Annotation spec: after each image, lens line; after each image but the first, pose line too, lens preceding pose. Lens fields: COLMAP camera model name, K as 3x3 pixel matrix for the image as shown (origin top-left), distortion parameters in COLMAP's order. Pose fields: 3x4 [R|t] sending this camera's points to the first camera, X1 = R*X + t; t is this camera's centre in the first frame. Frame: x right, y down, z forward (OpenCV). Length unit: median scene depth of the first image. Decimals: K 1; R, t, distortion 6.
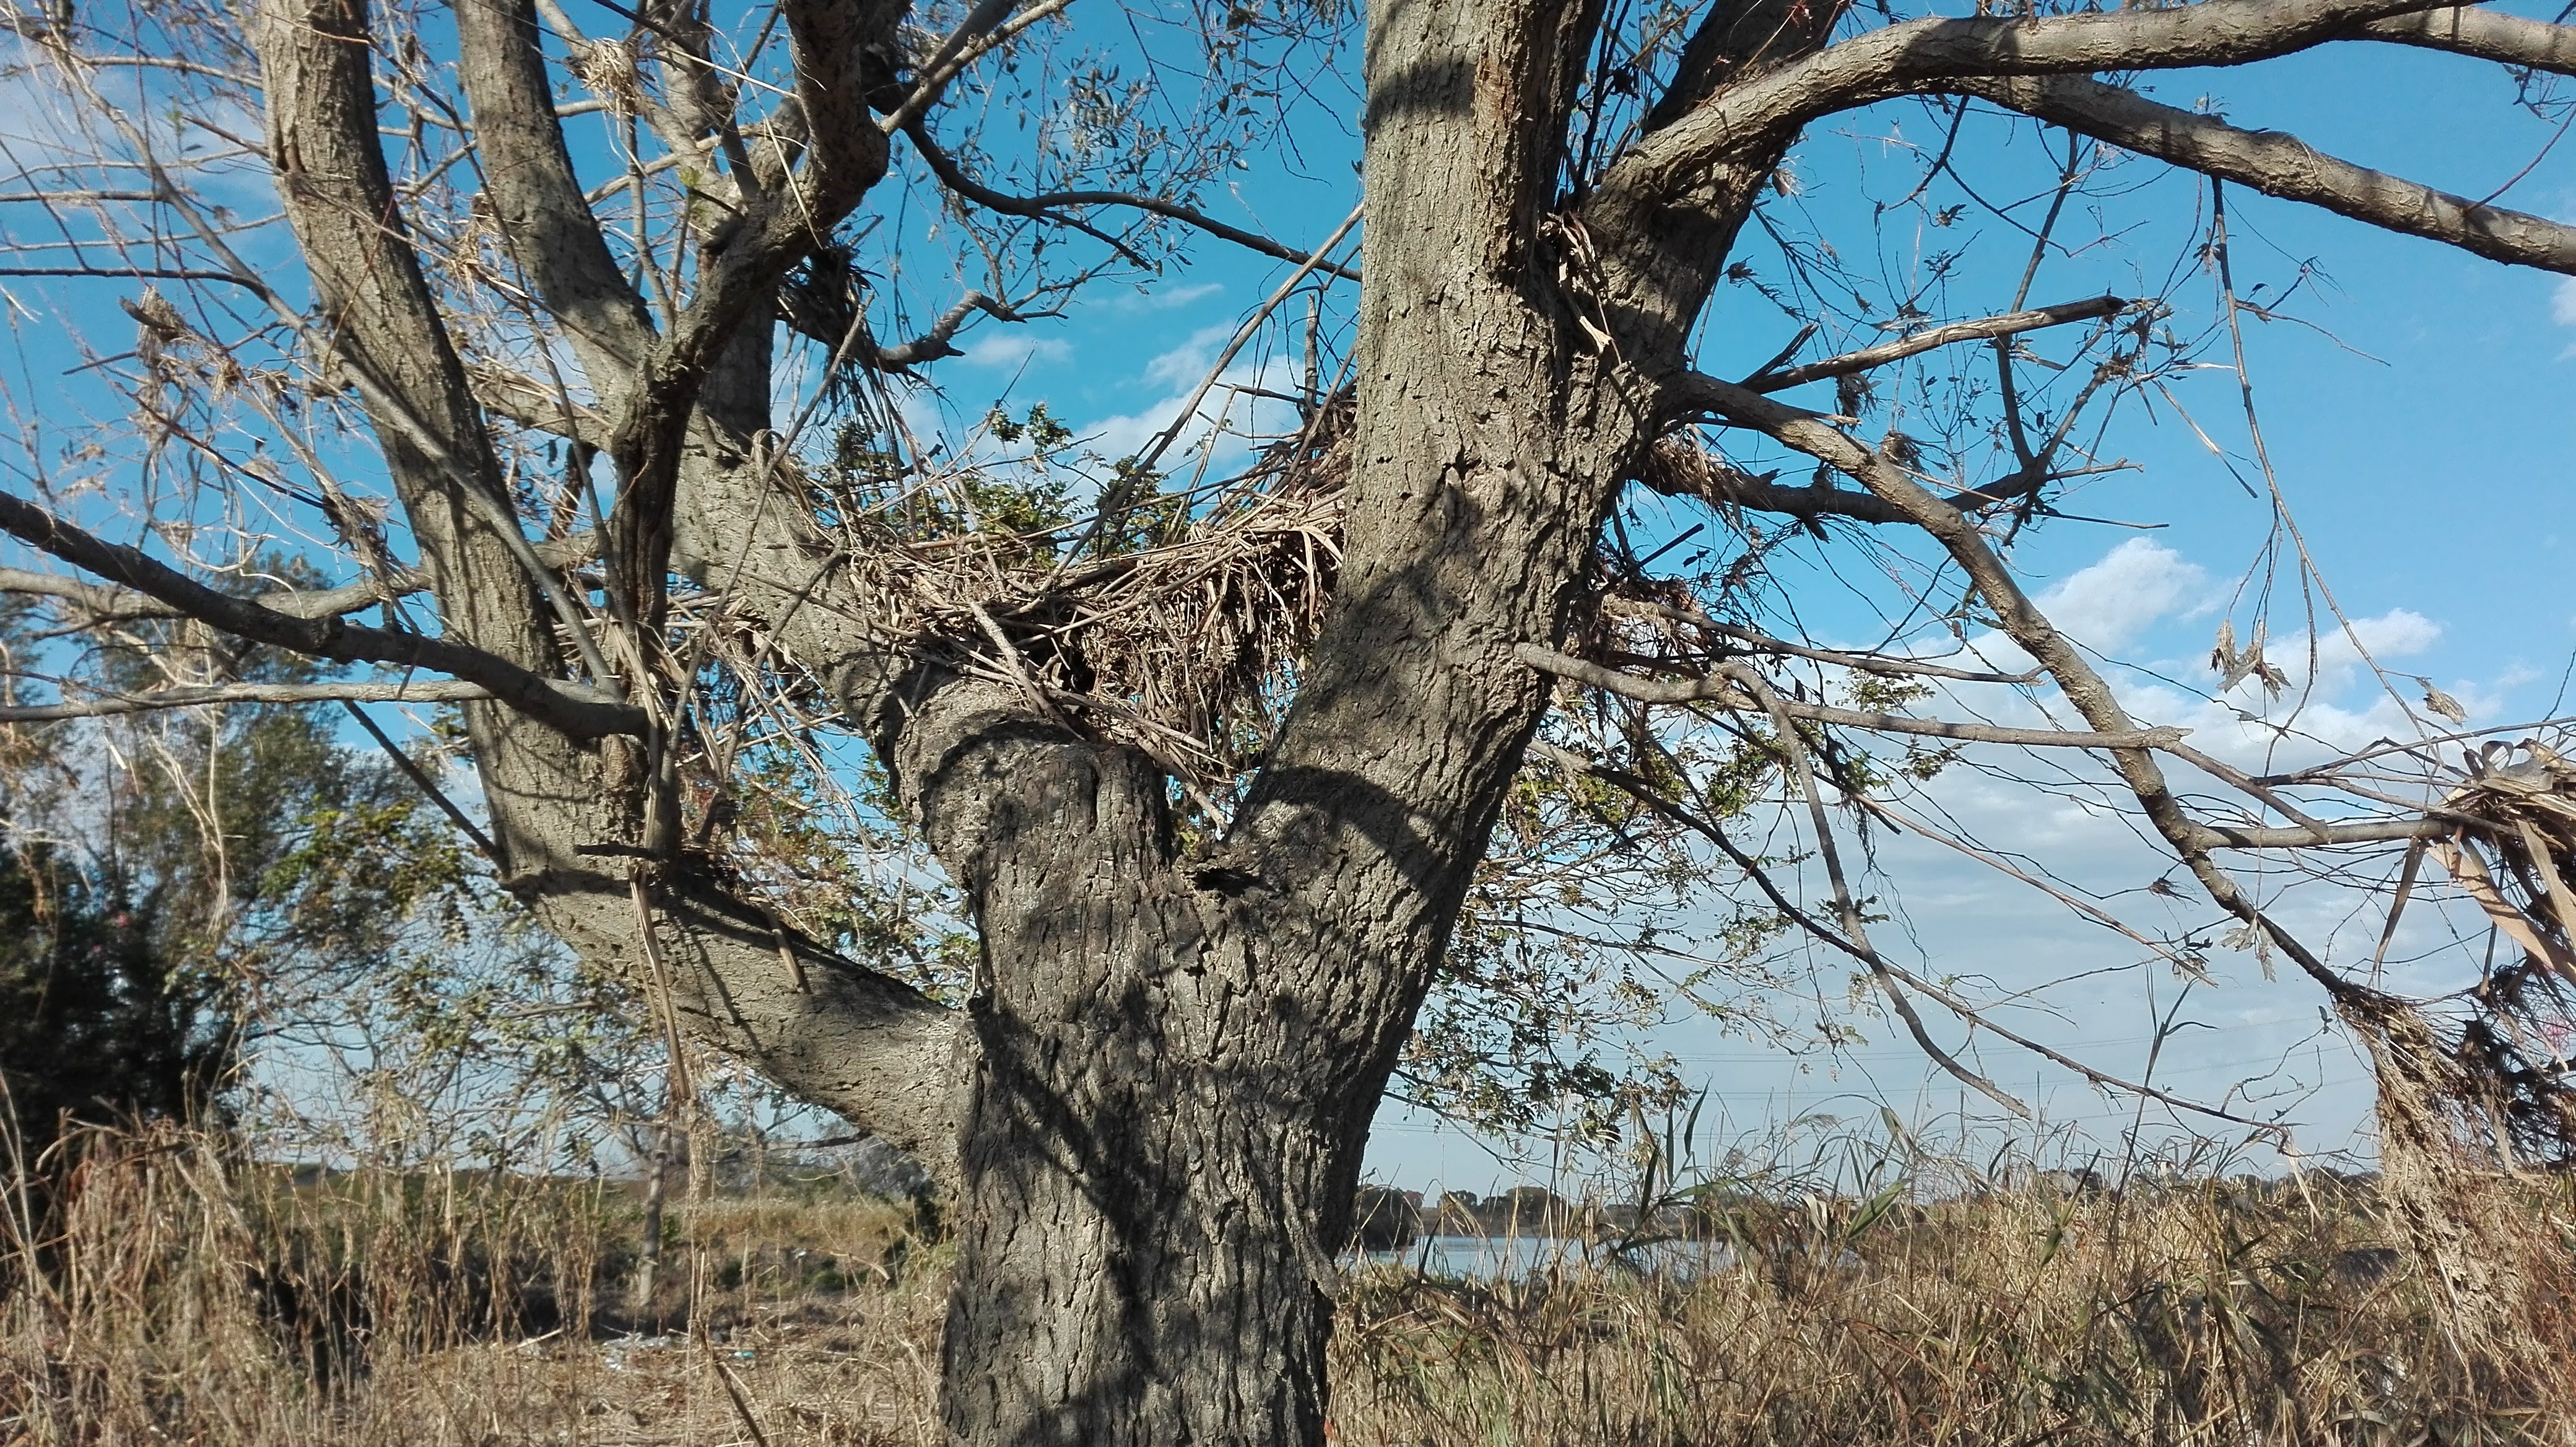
lens RADIAL K [[2066.5, 0, 1296.9], [0, 2066.5, 749.5], [0, 0, 1]] dist [0.042422, -0.102038]
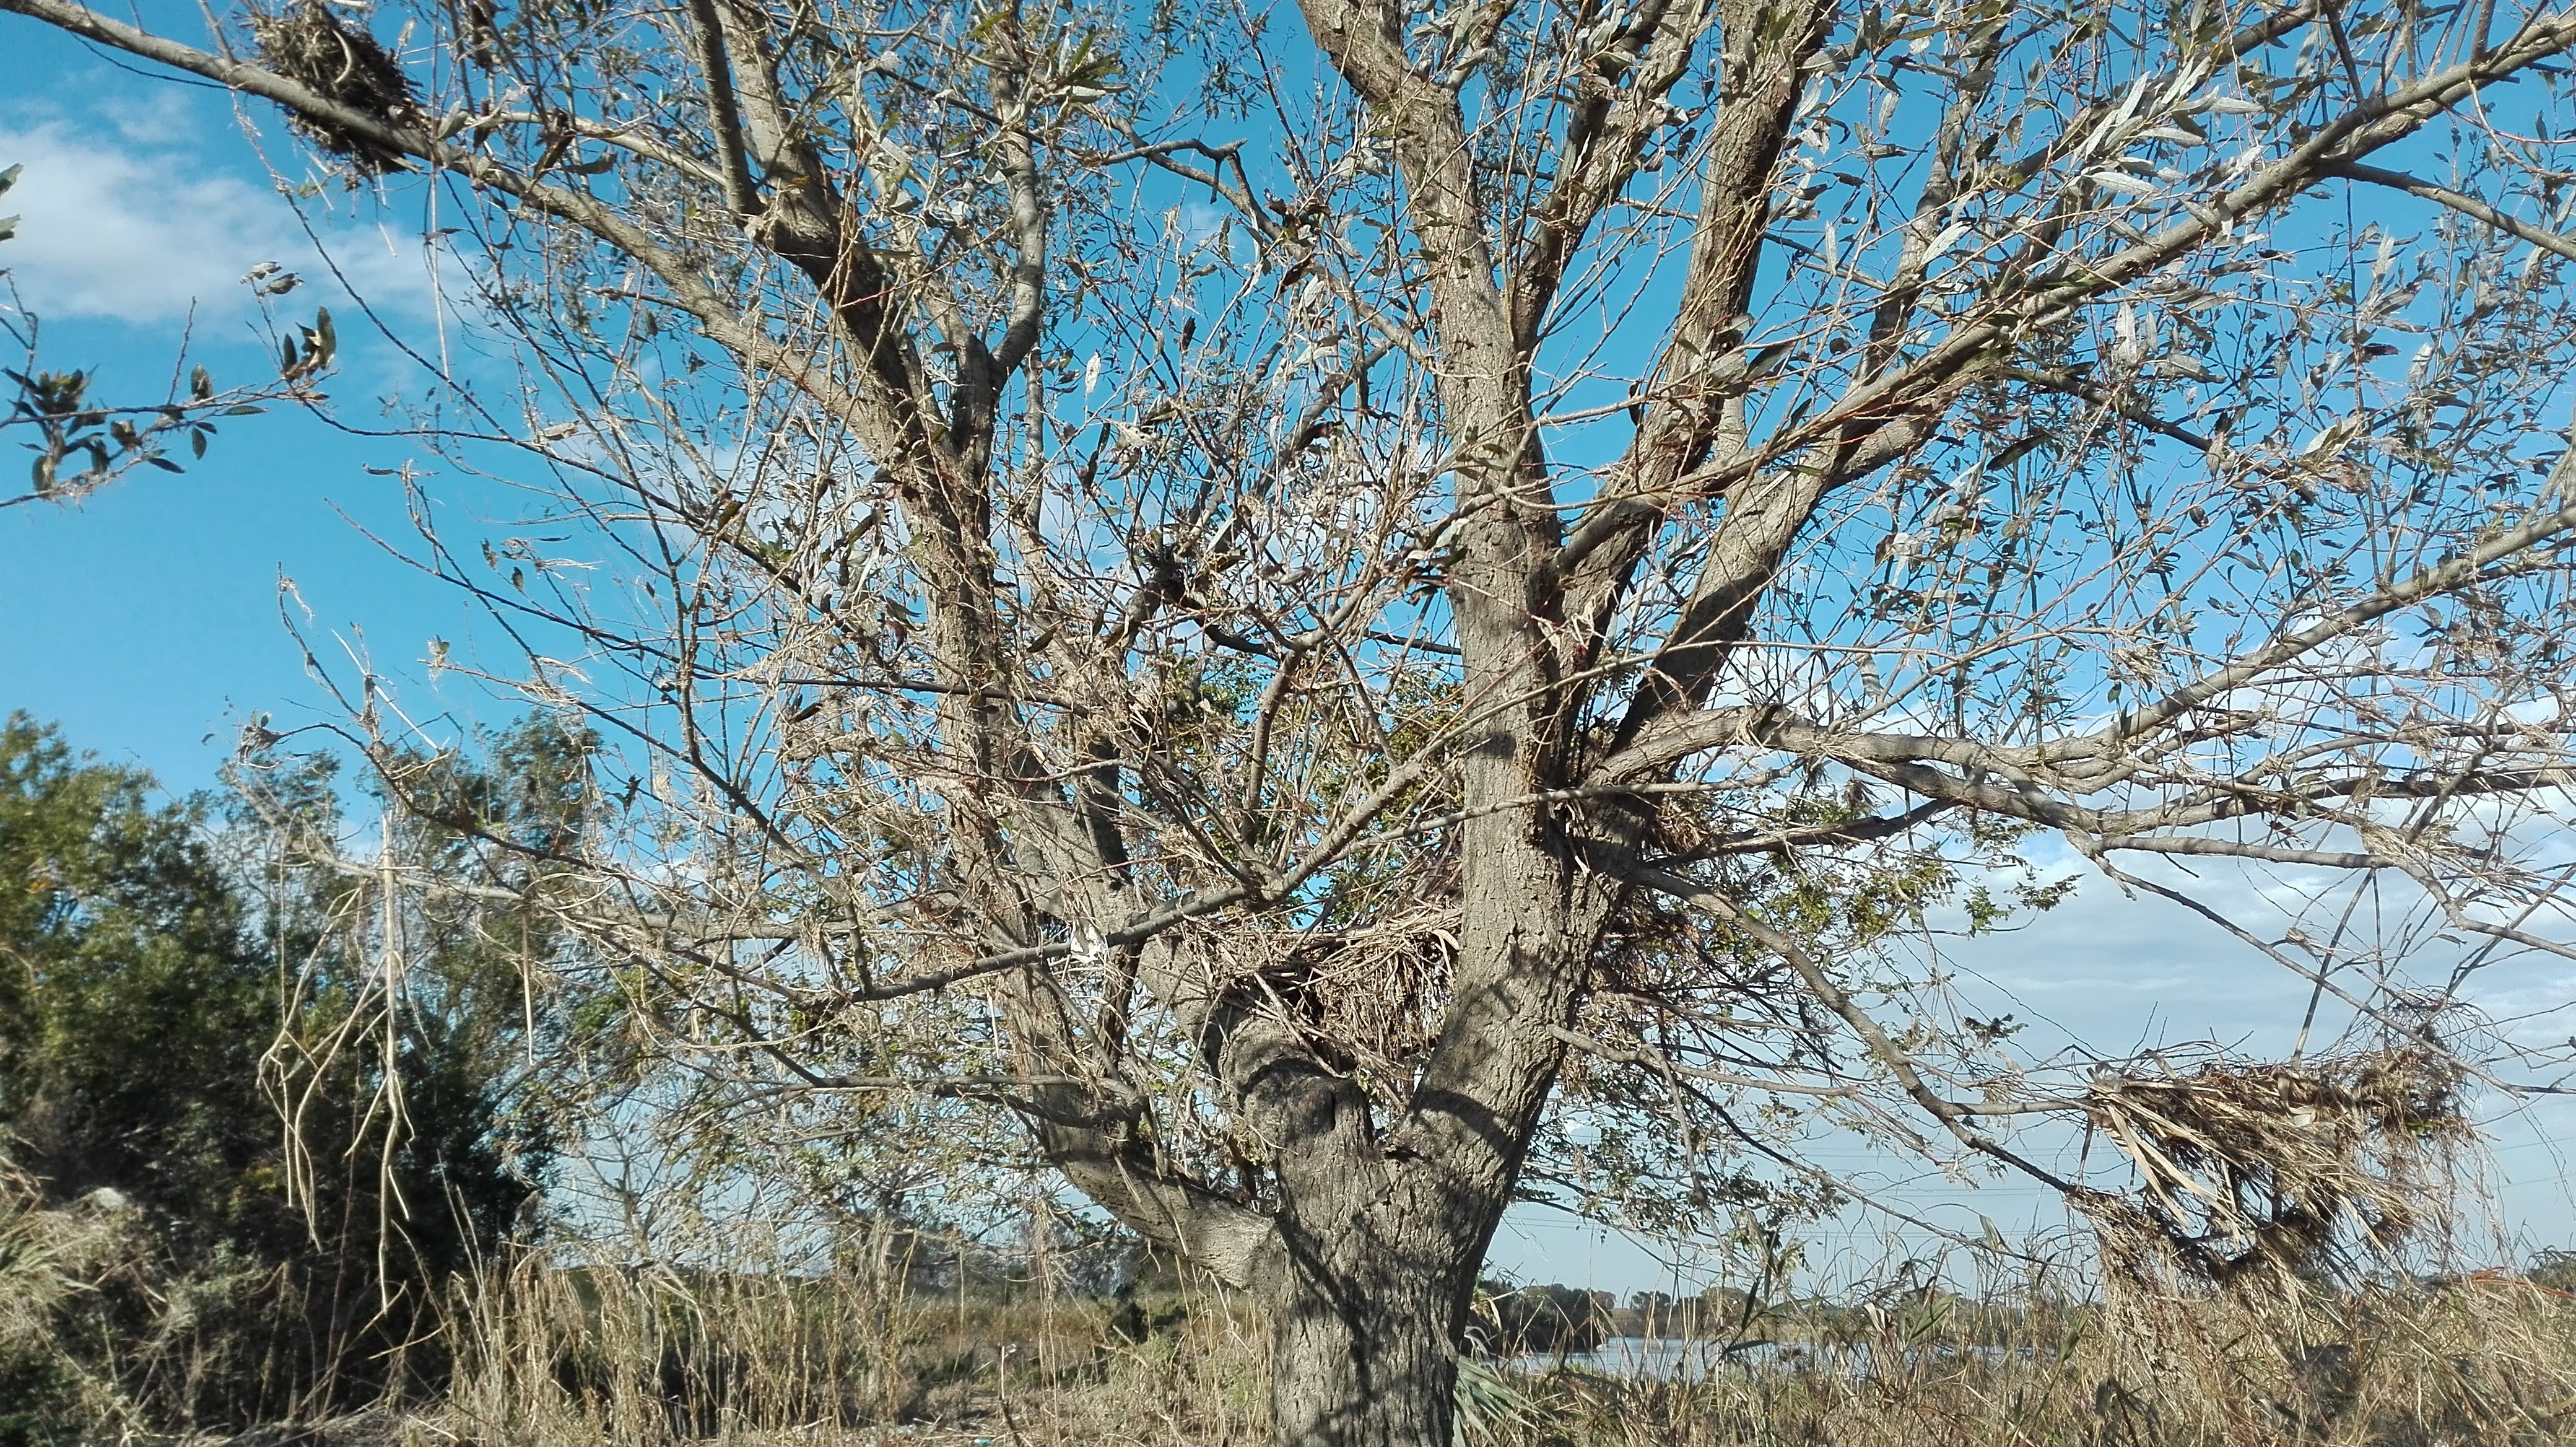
lens RADIAL K [[2066.5, 0, 1272.3], [0, 2066.5, 716.5], [0, 0, 1]] dist [0.042422, -0.102038]
pose [[0.995087, -0.025715, -0.095603, 0.038160], [0.019983, 0.997971, -0.060446, -0.205257], [0.096963, 0.058238, 0.993583, -0.875500]]
